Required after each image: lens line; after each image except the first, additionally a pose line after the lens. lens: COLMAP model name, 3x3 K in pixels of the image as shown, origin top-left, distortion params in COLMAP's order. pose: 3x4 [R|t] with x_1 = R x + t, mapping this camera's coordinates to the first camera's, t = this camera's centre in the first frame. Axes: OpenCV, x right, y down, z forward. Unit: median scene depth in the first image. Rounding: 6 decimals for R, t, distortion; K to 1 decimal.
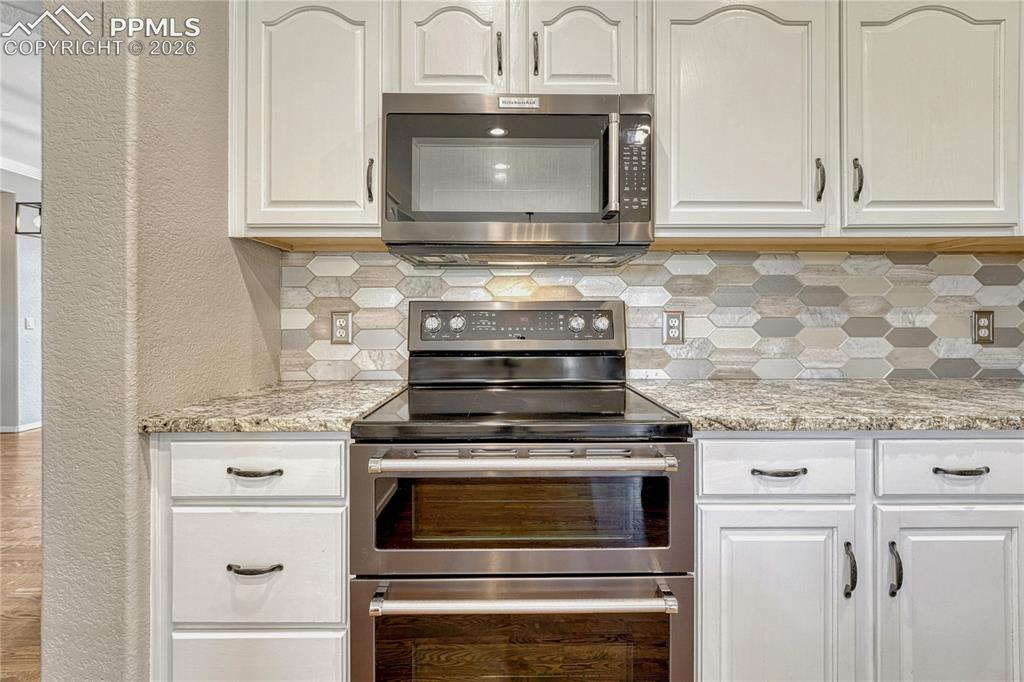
lens RADIAL K [[450.6, 0, 511.6], [0, 450.6, 315.0], [0, 0, 1]] dist [-0.003472, -0.000230]
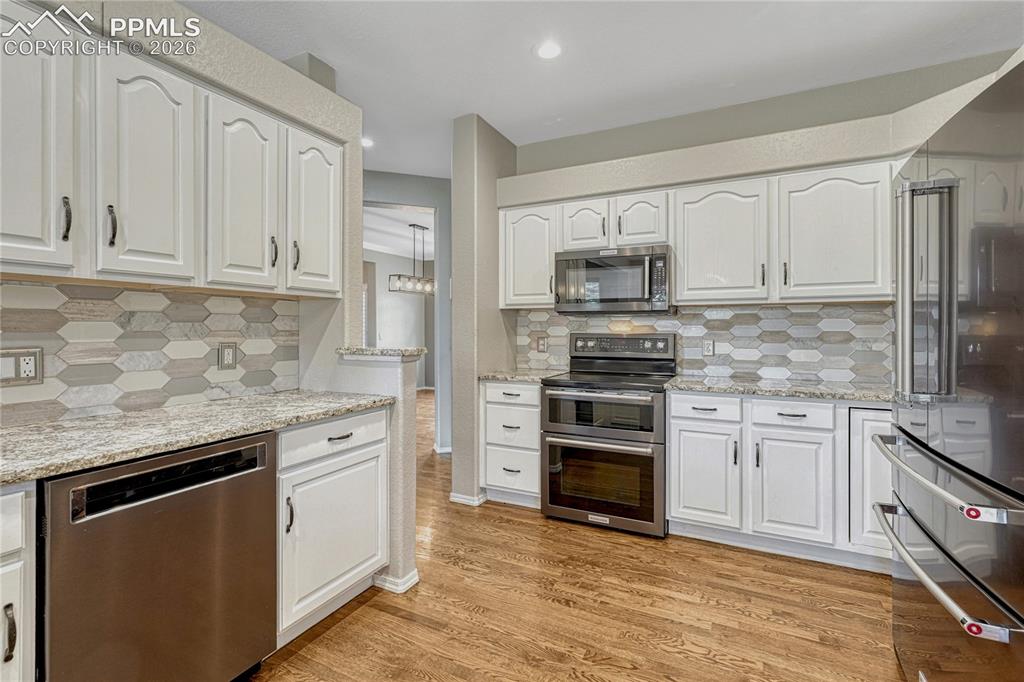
lens RADIAL K [[469.1, 0, 509.0], [0, 469.1, 328.1], [0, 0, 1]] dist [-0.000042, 0.000001]
pose [[0.893107, 0.001703, -0.449841, 0.600723], [0.001018, 0.999983, 0.005806, -0.078682], [0.449843, -0.005643, 0.893090, -1.316778]]
